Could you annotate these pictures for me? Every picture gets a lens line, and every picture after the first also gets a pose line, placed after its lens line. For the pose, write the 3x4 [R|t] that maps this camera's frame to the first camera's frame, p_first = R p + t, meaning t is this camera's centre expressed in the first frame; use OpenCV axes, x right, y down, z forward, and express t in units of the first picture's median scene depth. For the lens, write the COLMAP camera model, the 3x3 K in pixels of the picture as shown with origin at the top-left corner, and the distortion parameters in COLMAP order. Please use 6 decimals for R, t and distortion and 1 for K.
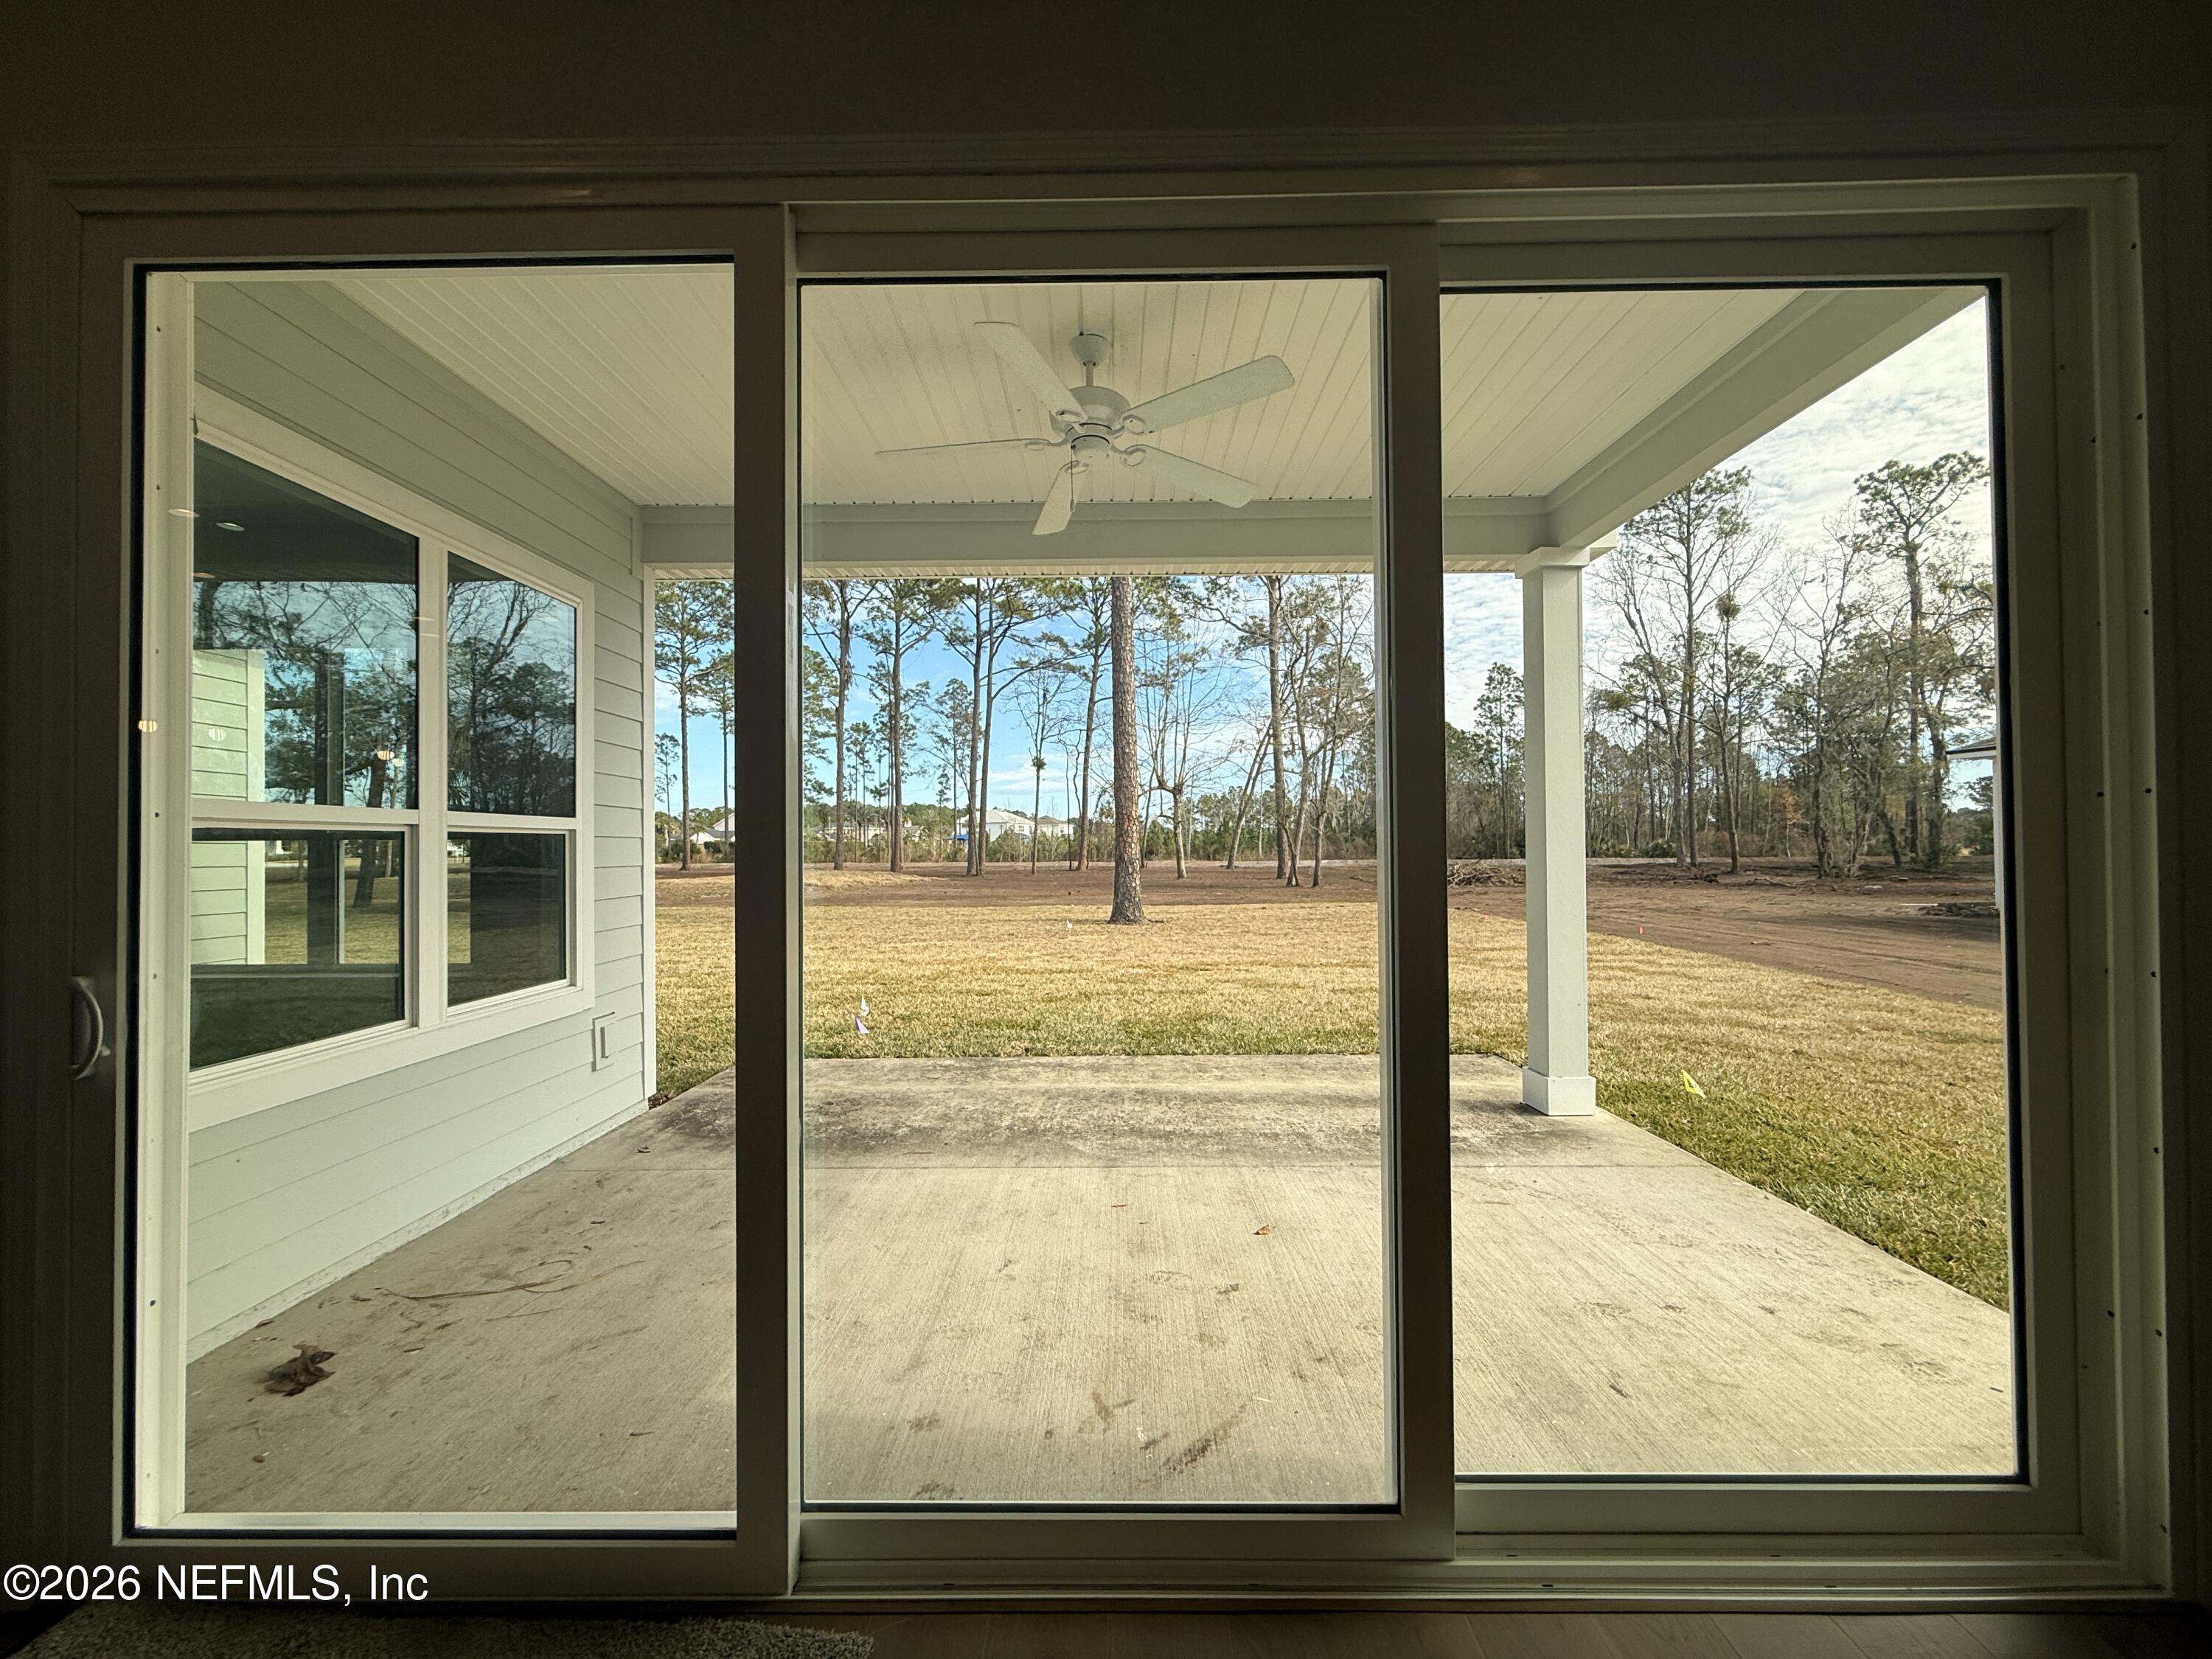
lens RADIAL K [[880.2, 0, 1097.3], [0, 880.2, 836.1], [0, 0, 1]] dist [-0.001756, -0.000062]
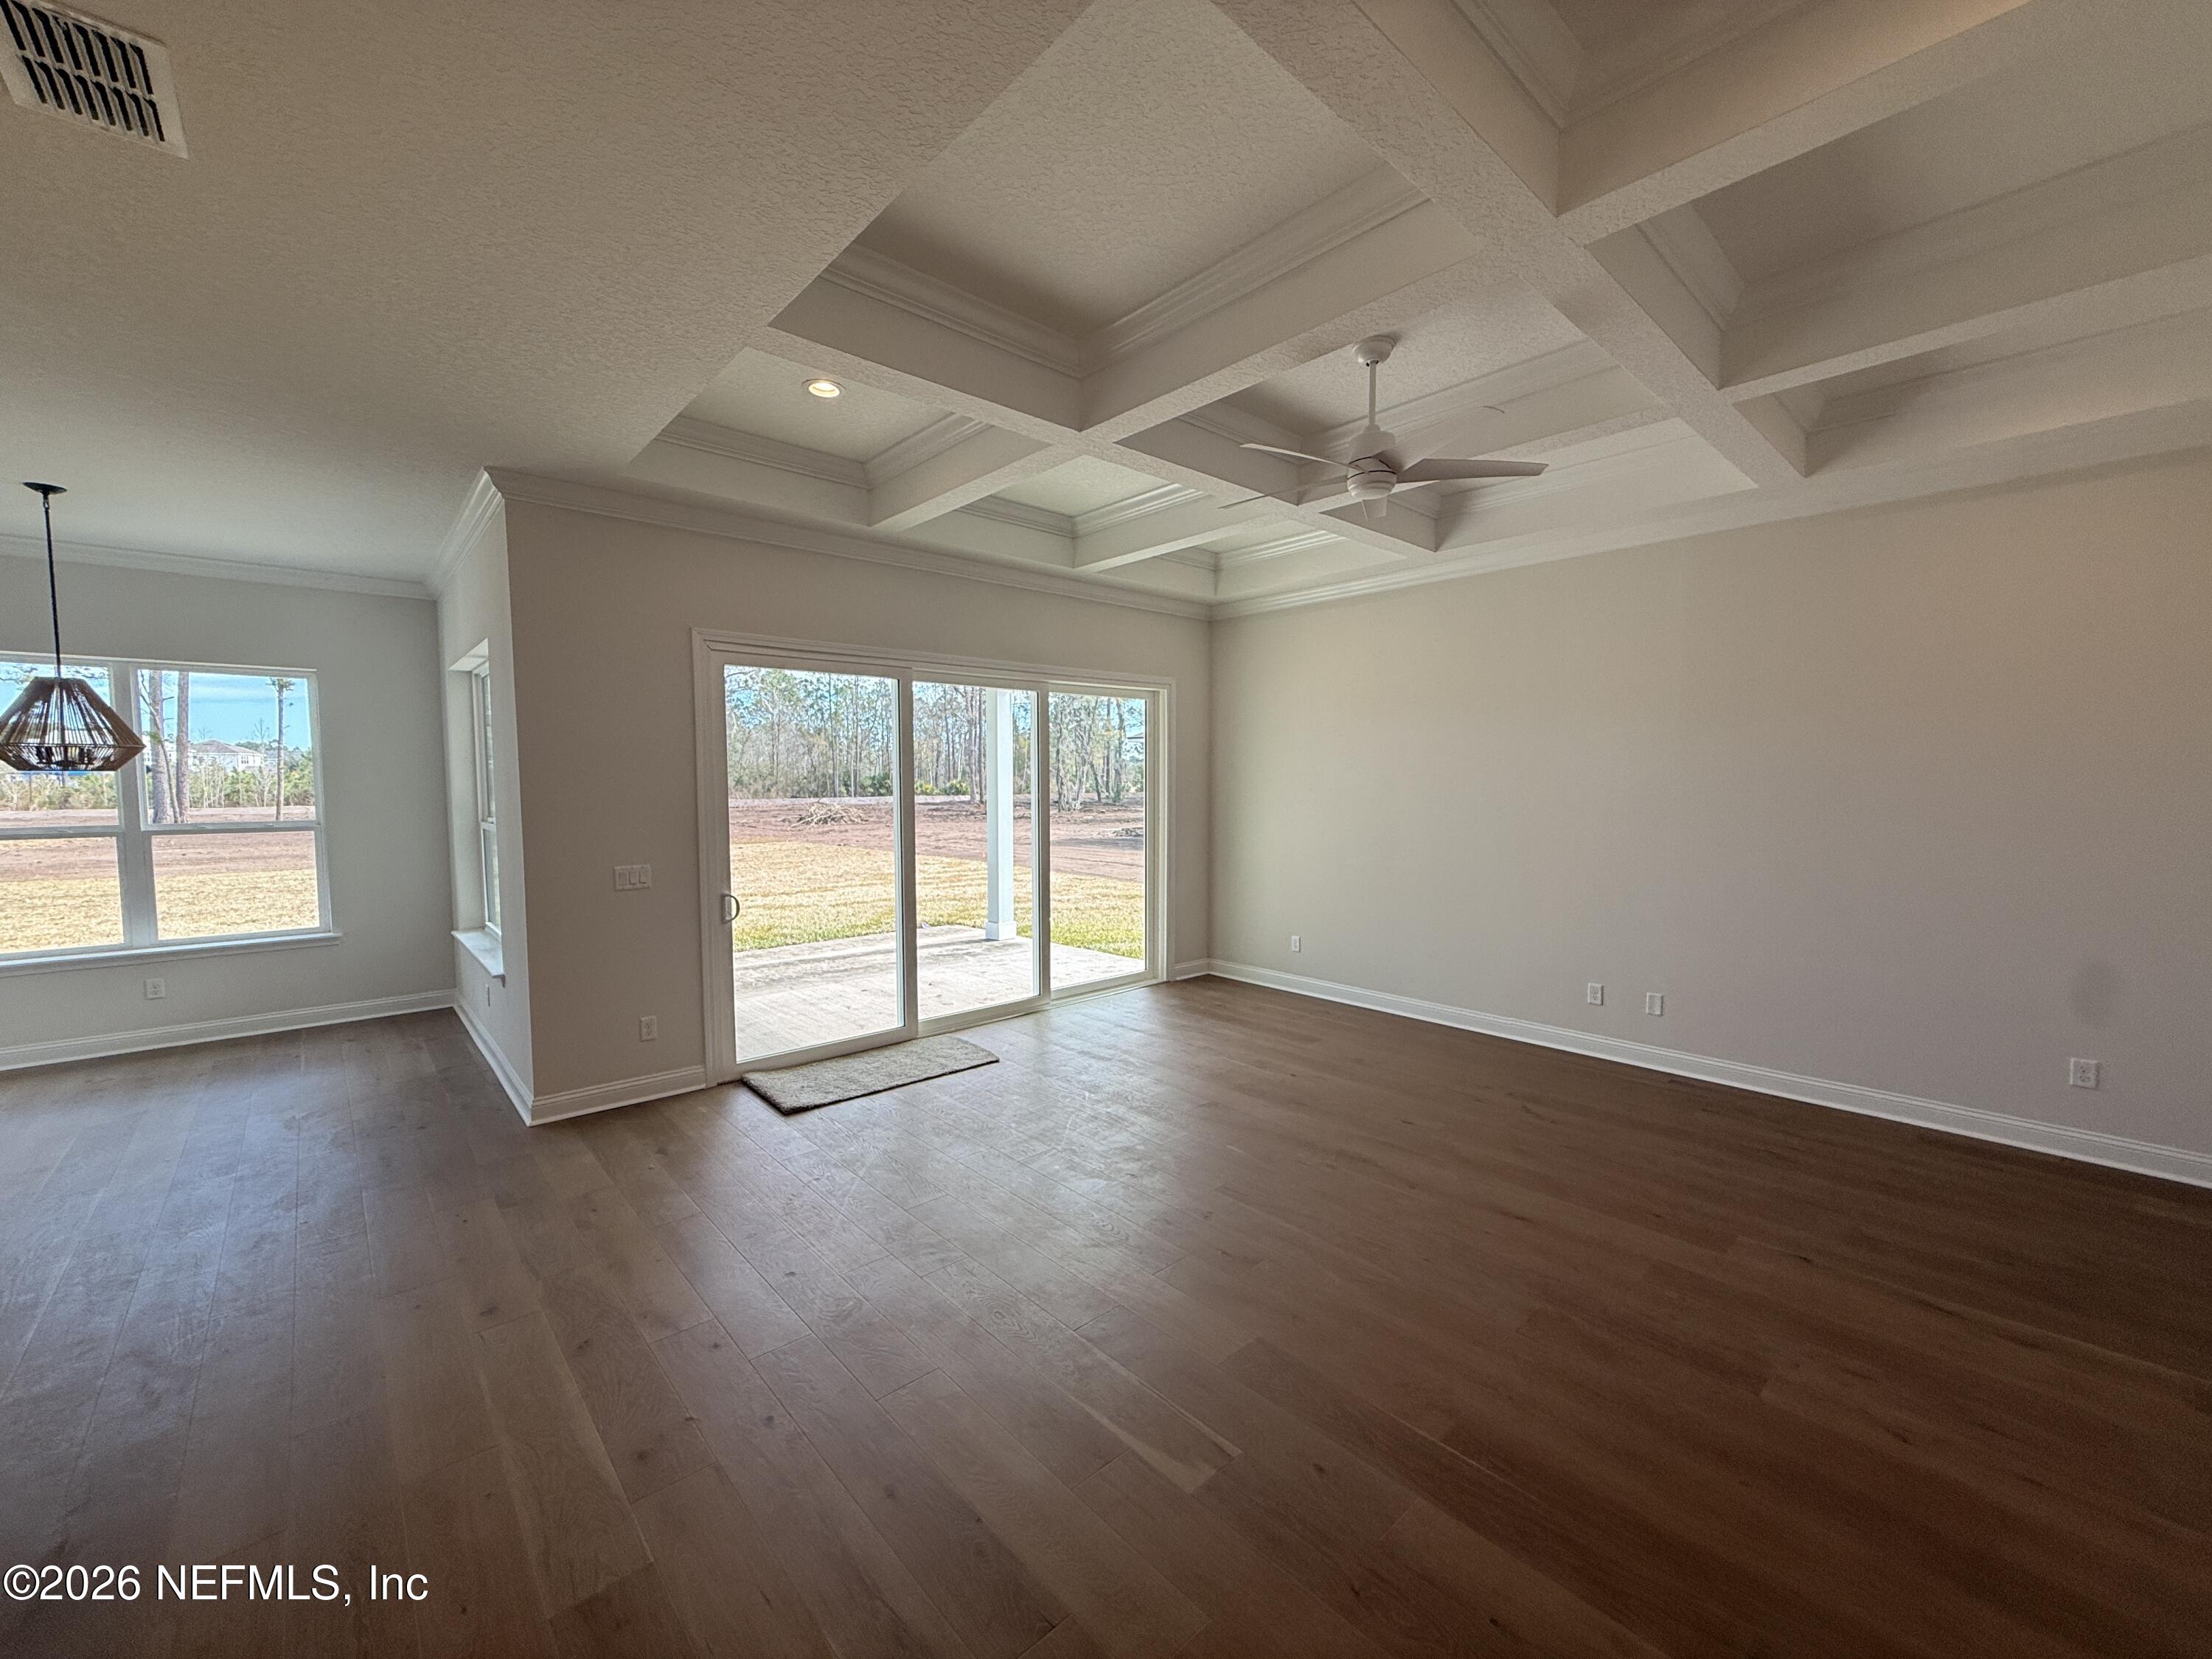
lens RADIAL K [[880.2, 0, 1100.1], [0, 880.2, 831.1], [0, 0, 1]] dist [-0.001756, -0.000062]
pose [[0.736792, -0.034841, 0.675222, -0.065218], [-0.010380, 0.997971, 0.062821, -0.007763], [-0.676040, -0.053295, 0.734935, -0.064543]]
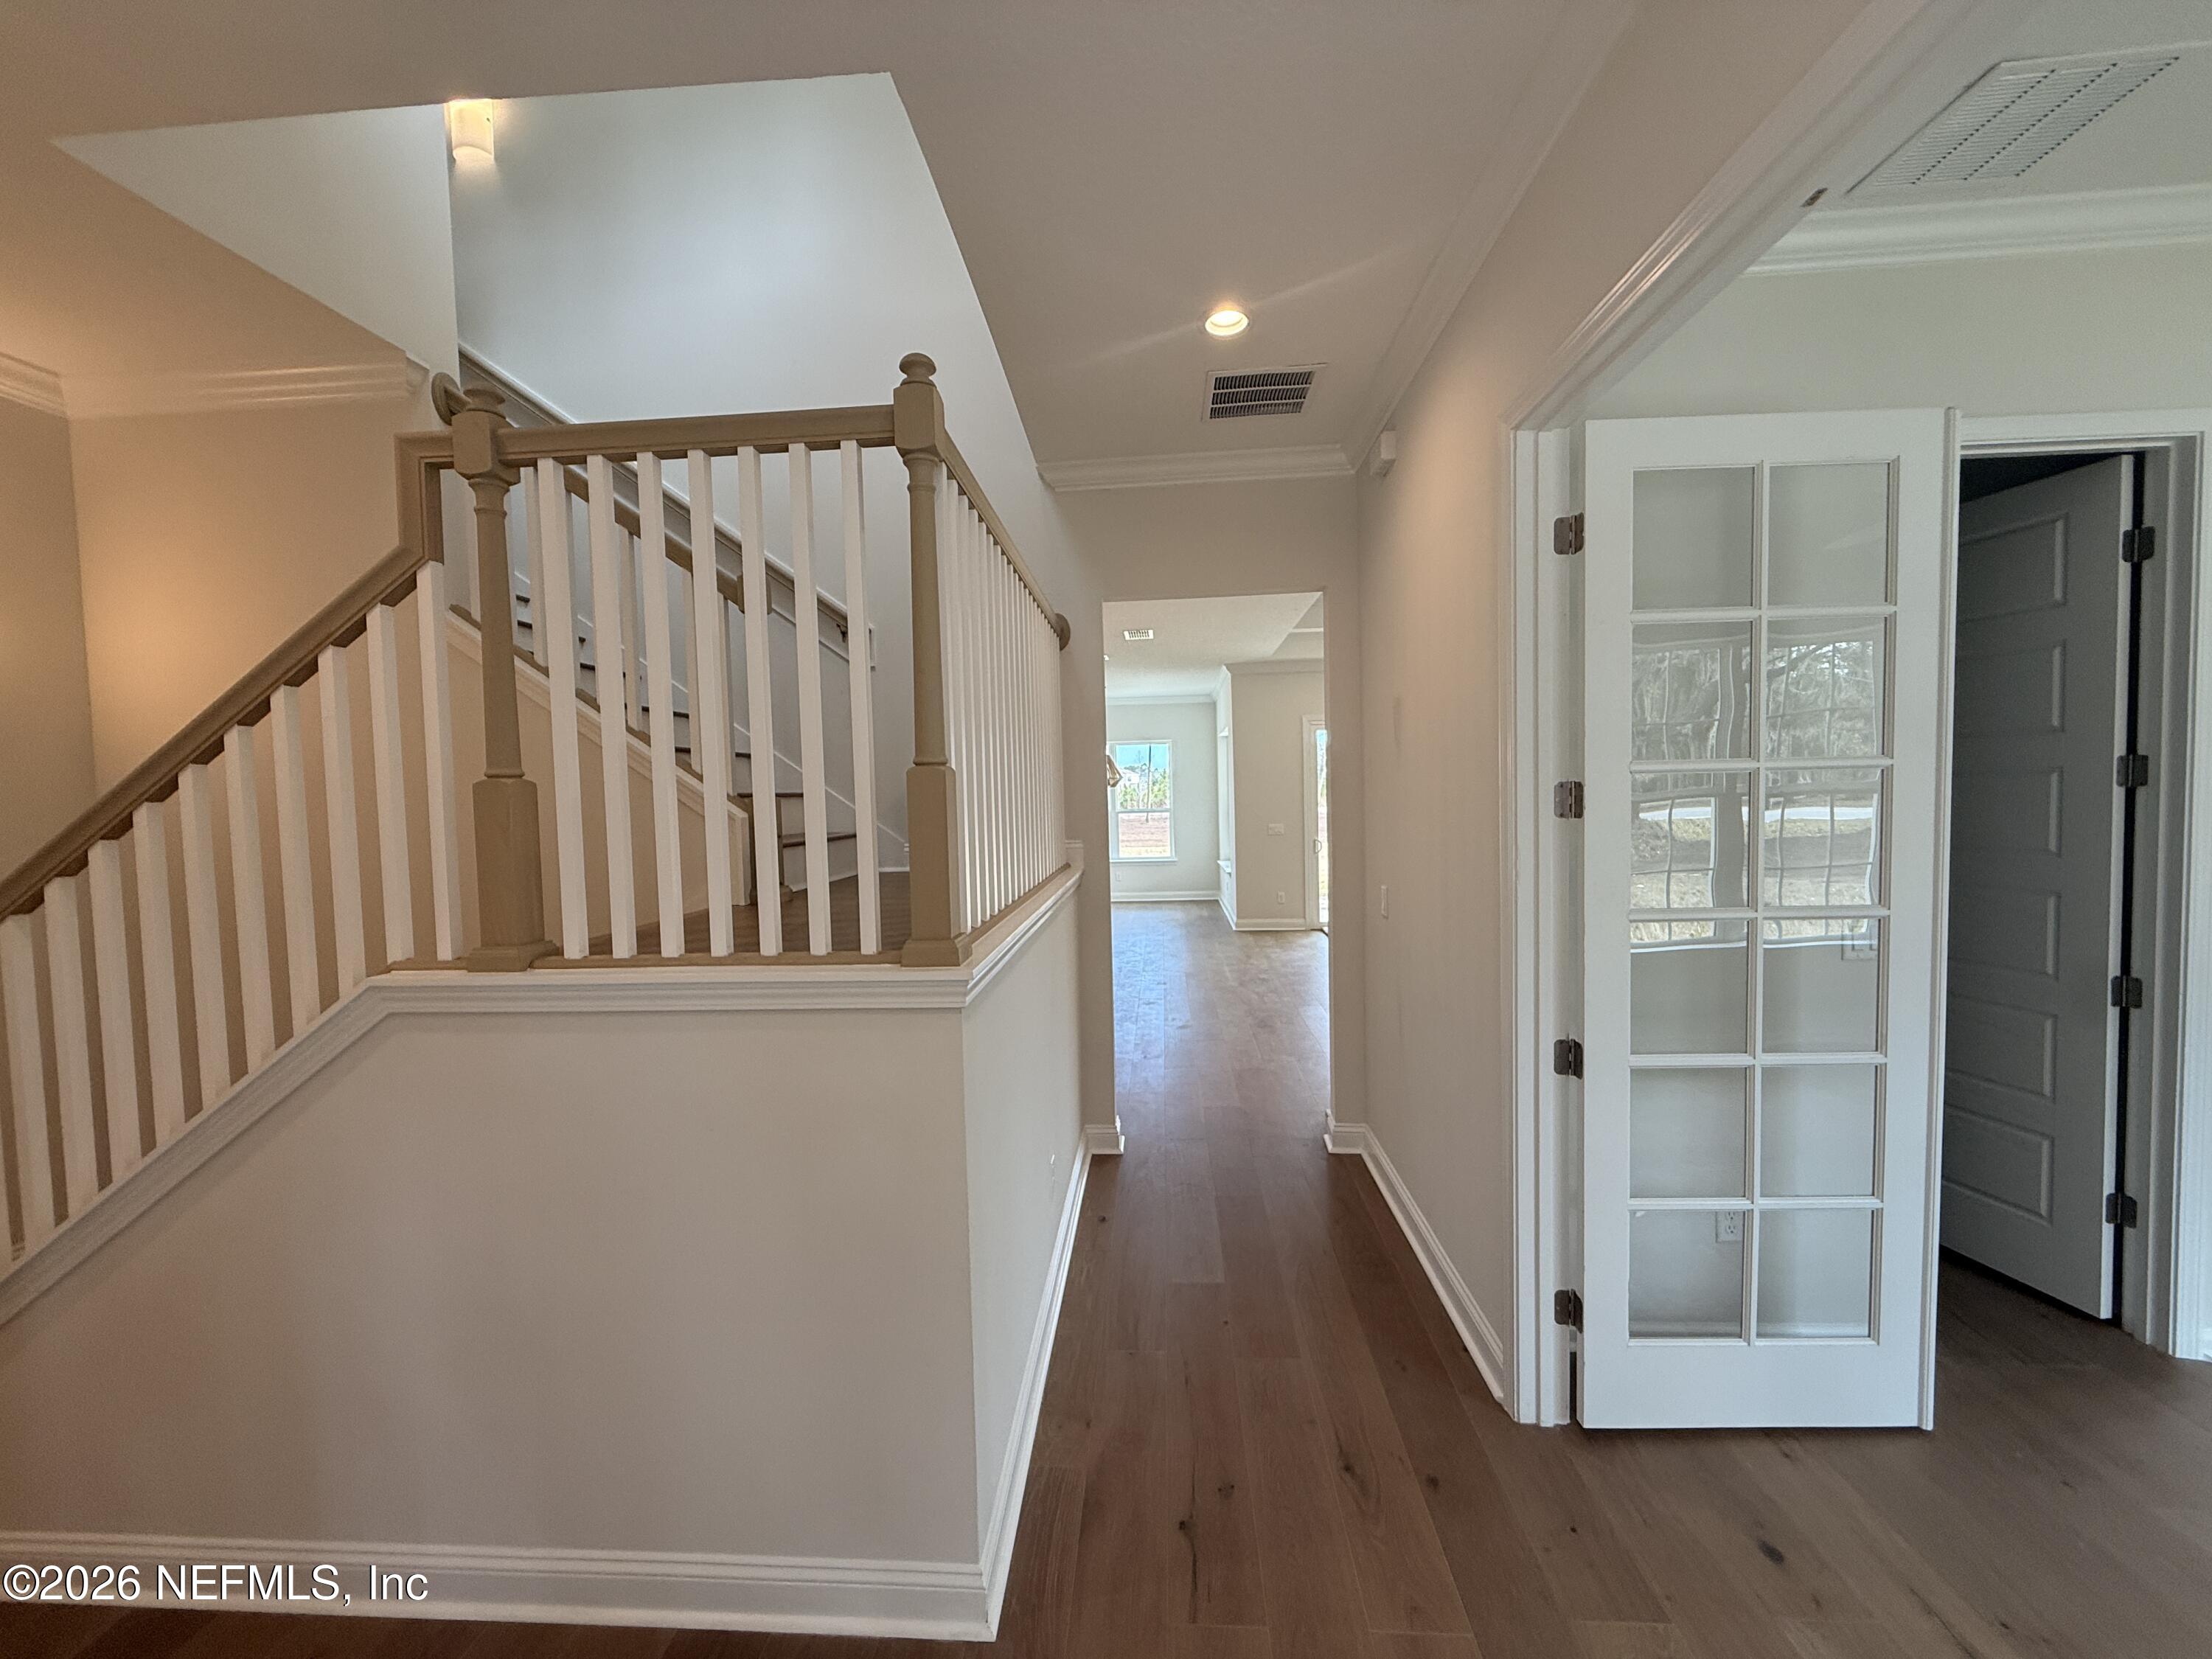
lens RADIAL K [[880.2, 0, 1106.8], [0, 880.2, 835.1], [0, 0, 1]] dist [-0.001756, -0.000062]
pose [[0.998397, -0.016422, -0.054161, -0.067962], [0.019538, 0.998153, 0.057521, -0.008098], [0.053117, -0.058487, 0.996874, -0.178310]]
